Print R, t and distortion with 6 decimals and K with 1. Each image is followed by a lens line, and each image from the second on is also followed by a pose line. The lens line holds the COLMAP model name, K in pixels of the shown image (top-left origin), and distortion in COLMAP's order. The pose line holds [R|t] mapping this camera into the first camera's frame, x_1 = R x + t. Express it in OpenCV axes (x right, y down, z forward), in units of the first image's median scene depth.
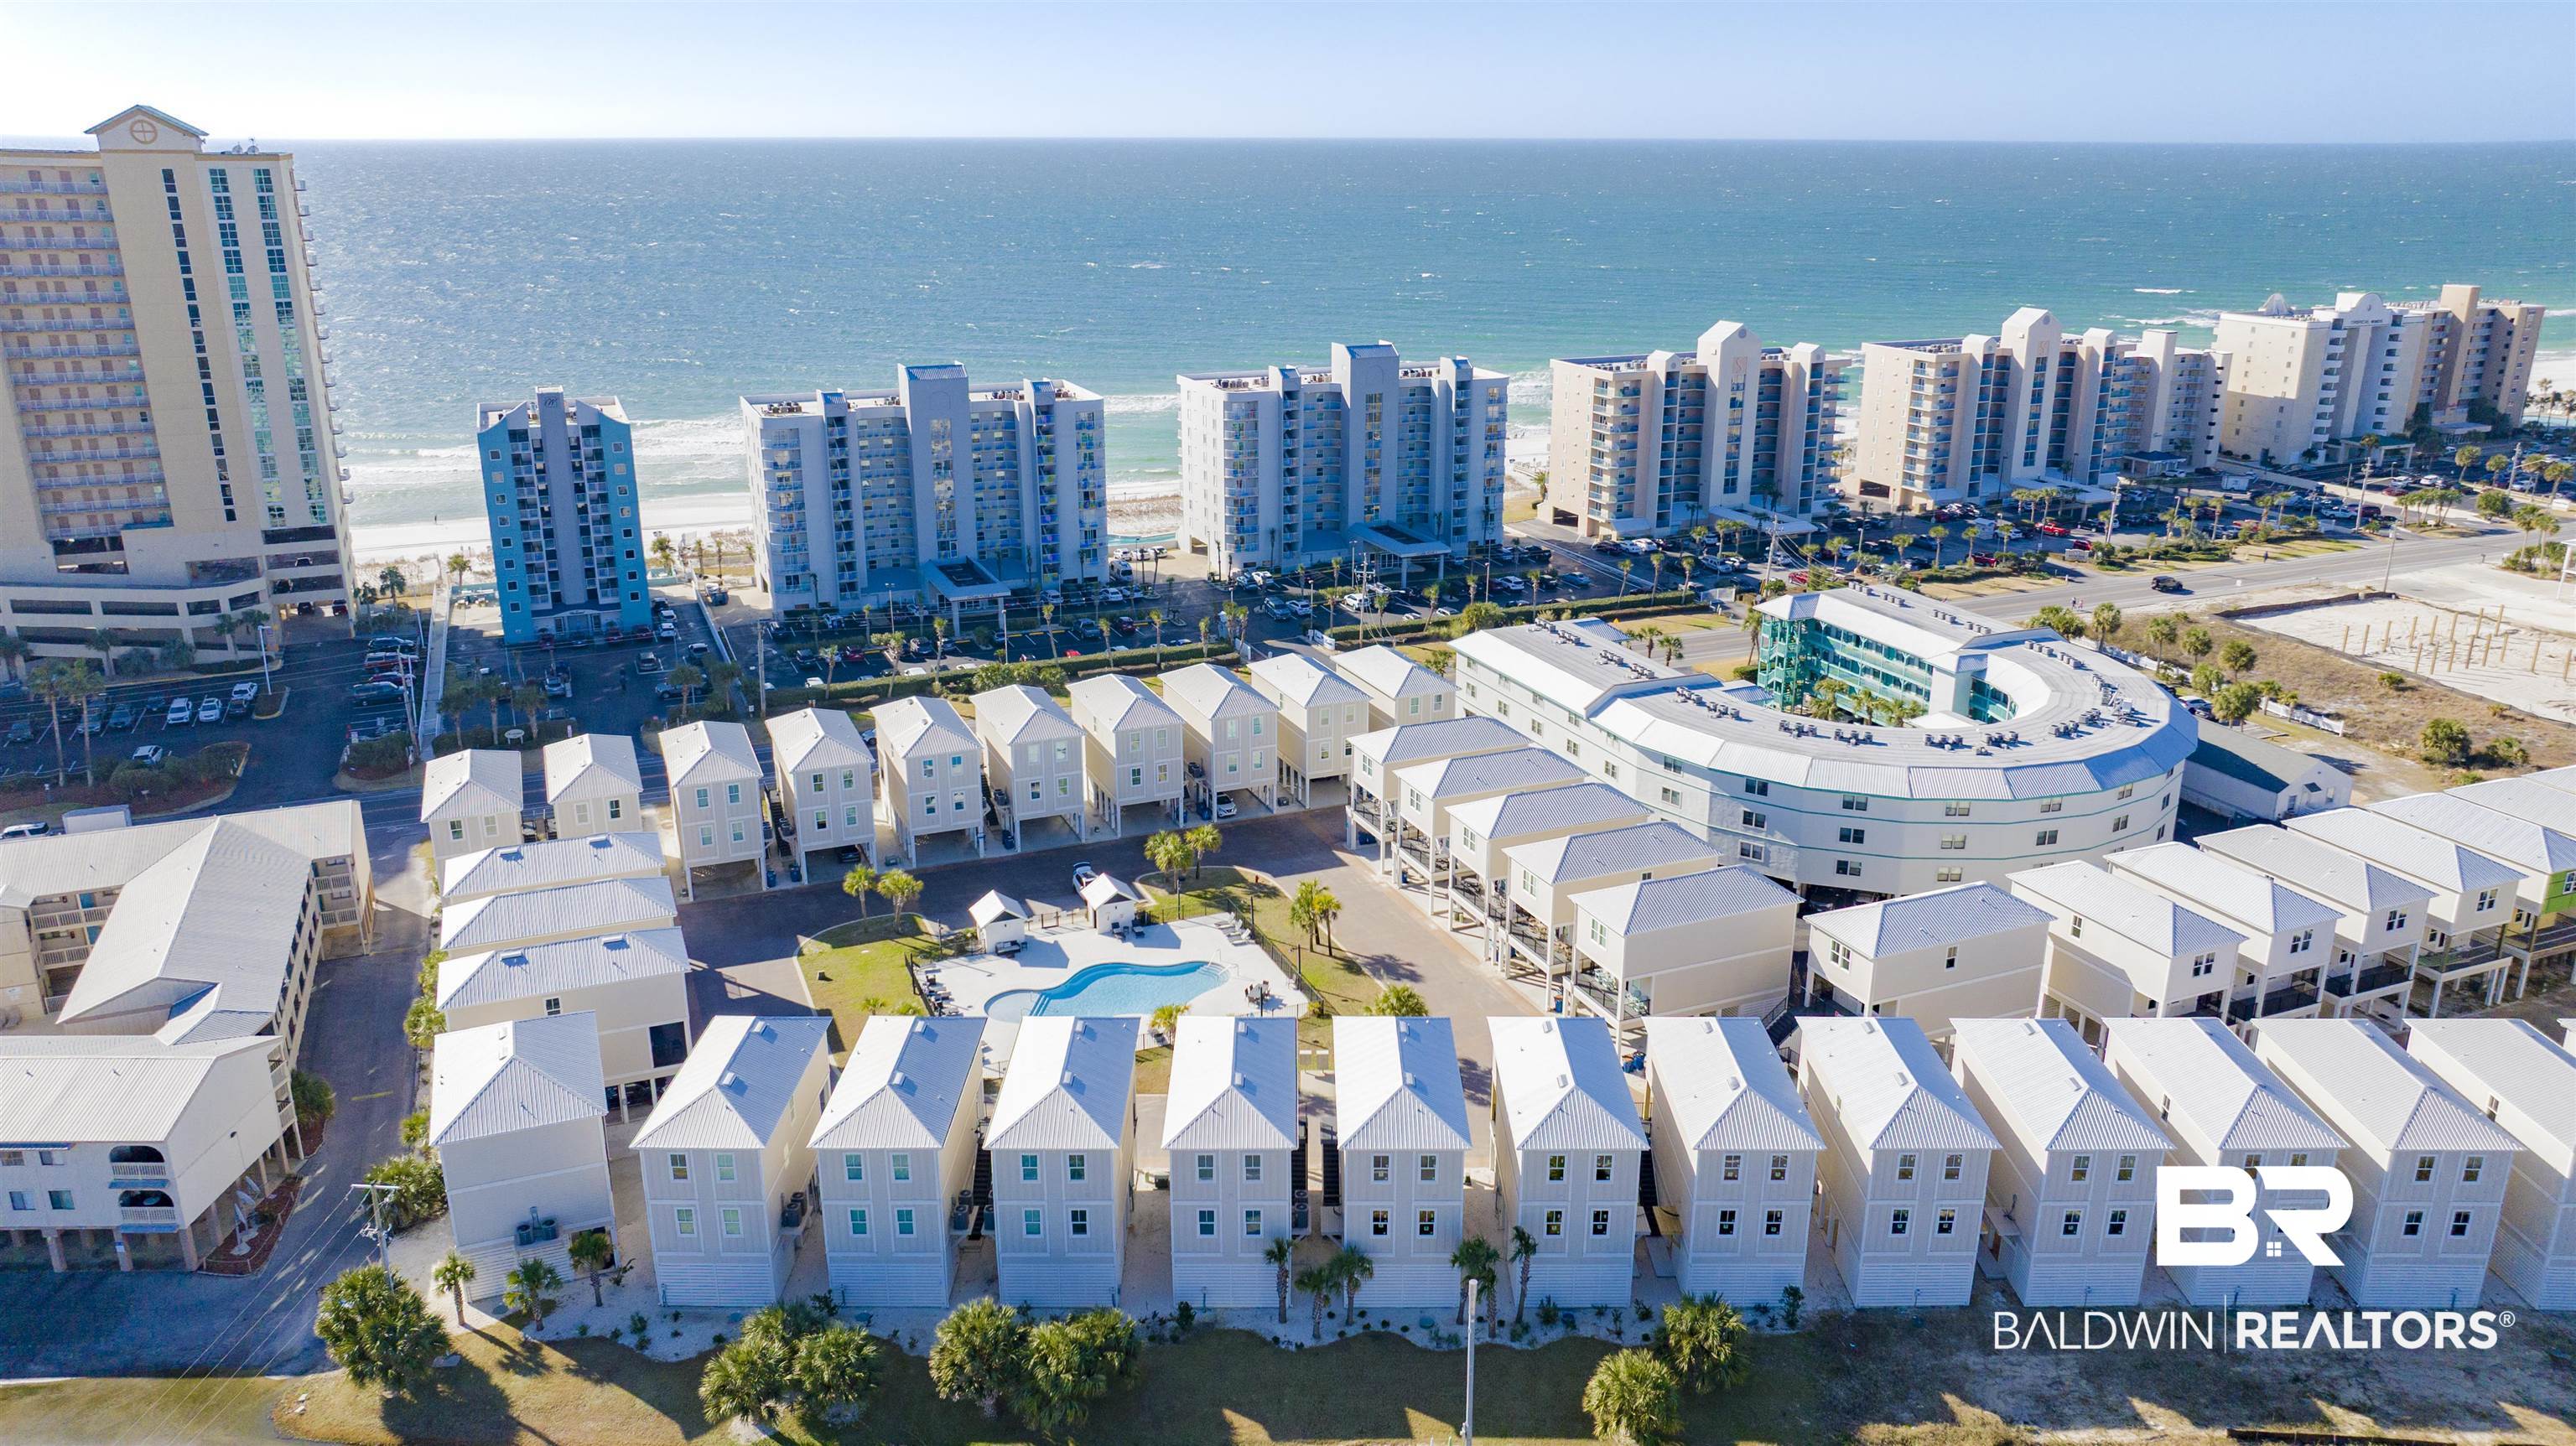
lens RADIAL K [[1770.7, 0, 1283.2], [0, 1770.7, 717.9], [0, 0, 1]] dist [-0.015740, 0.001914]
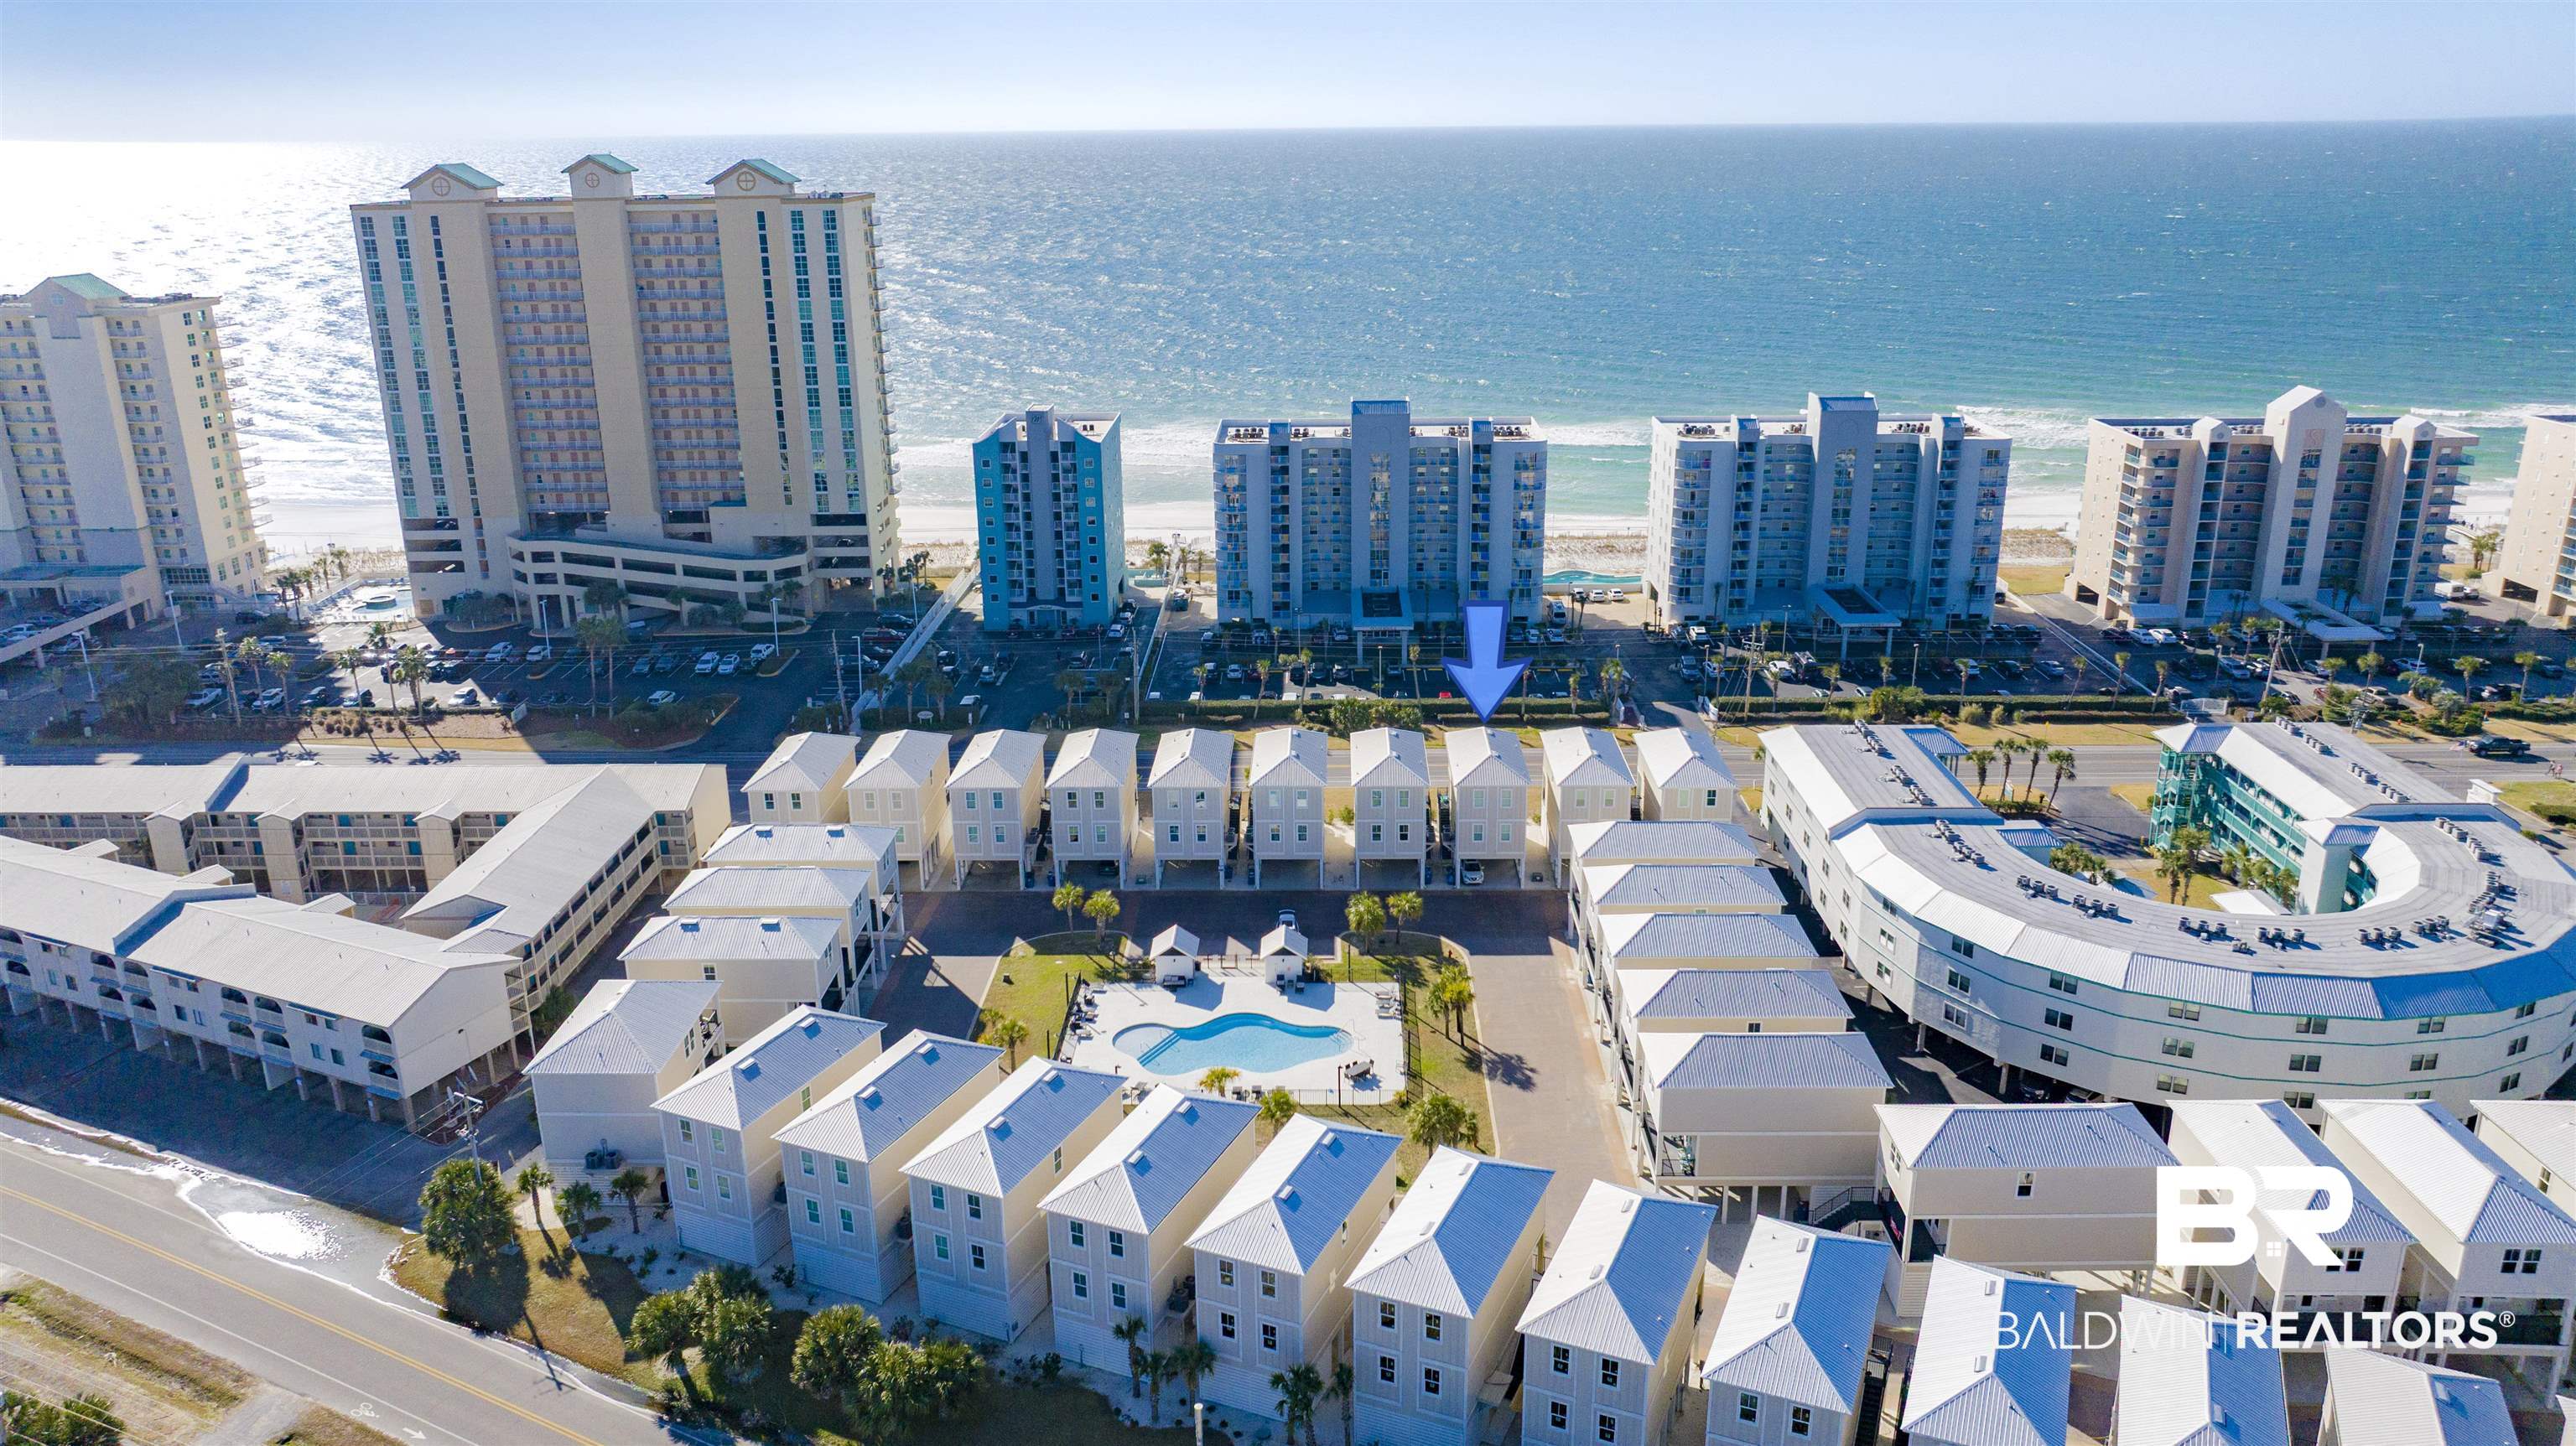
lens RADIAL K [[1770.7, 0, 1283.2], [0, 1770.7, 717.9], [0, 0, 1]] dist [-0.015740, 0.001914]
pose [[0.917985, 0.115294, -0.379487, 0.183404], [-0.114035, 0.993140, 0.025879, -0.039225], [0.379868, 0.019519, 0.924835, 0.027257]]
